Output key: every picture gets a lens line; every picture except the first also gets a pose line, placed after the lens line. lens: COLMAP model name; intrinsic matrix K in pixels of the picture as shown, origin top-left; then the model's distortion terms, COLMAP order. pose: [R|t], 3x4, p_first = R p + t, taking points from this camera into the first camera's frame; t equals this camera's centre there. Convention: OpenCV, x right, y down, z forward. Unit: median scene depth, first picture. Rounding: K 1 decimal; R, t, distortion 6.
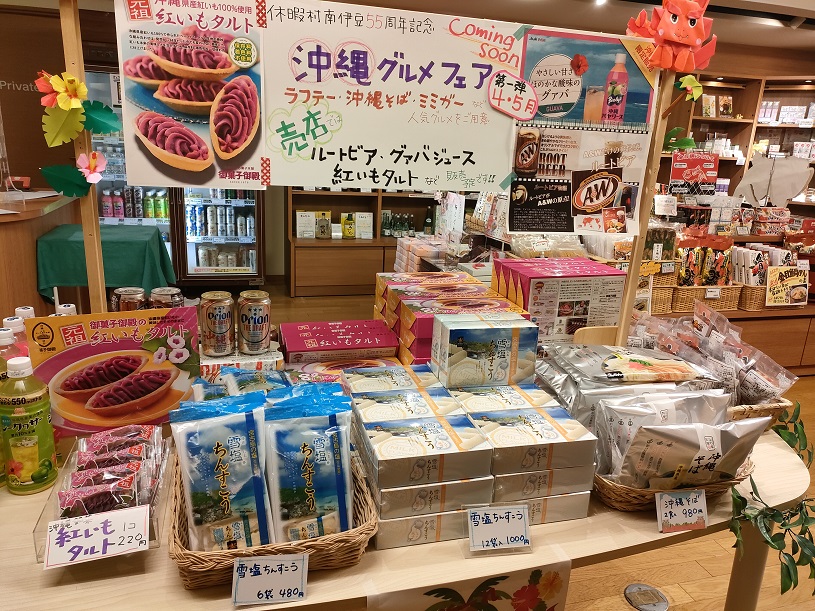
lens RADIAL K [[637.5, 0, 423.6], [0, 637.5, 301.9], [0, 0, 1]] dist [0.020850, -0.009074]
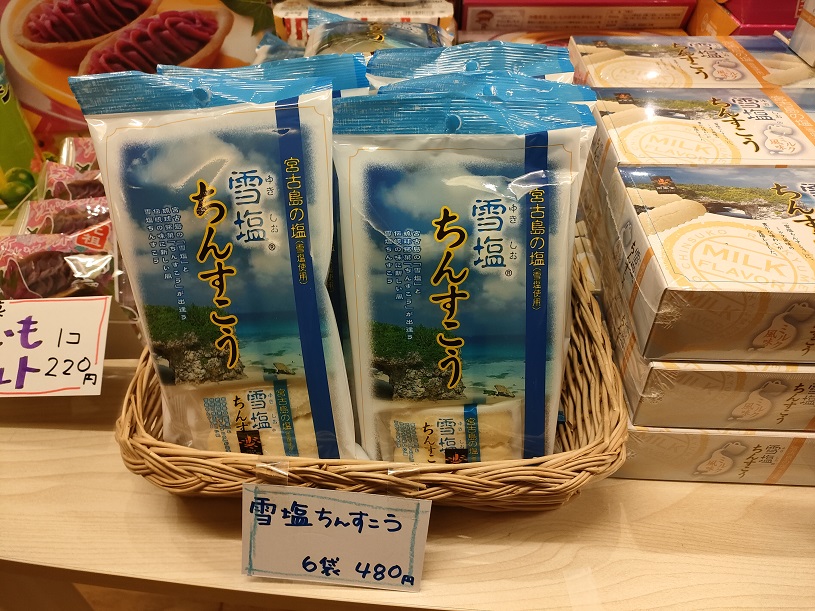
lens RADIAL K [[637.5, 0, 402.2], [0, 637.5, 299.6], [0, 0, 1]] dist [0.020850, -0.009074]
pose [[0.937037, 0.167988, -0.306174, -0.096337], [-0.027995, 0.910019, 0.413621, 0.124854], [0.348107, -0.379006, 0.857424, 0.686361]]
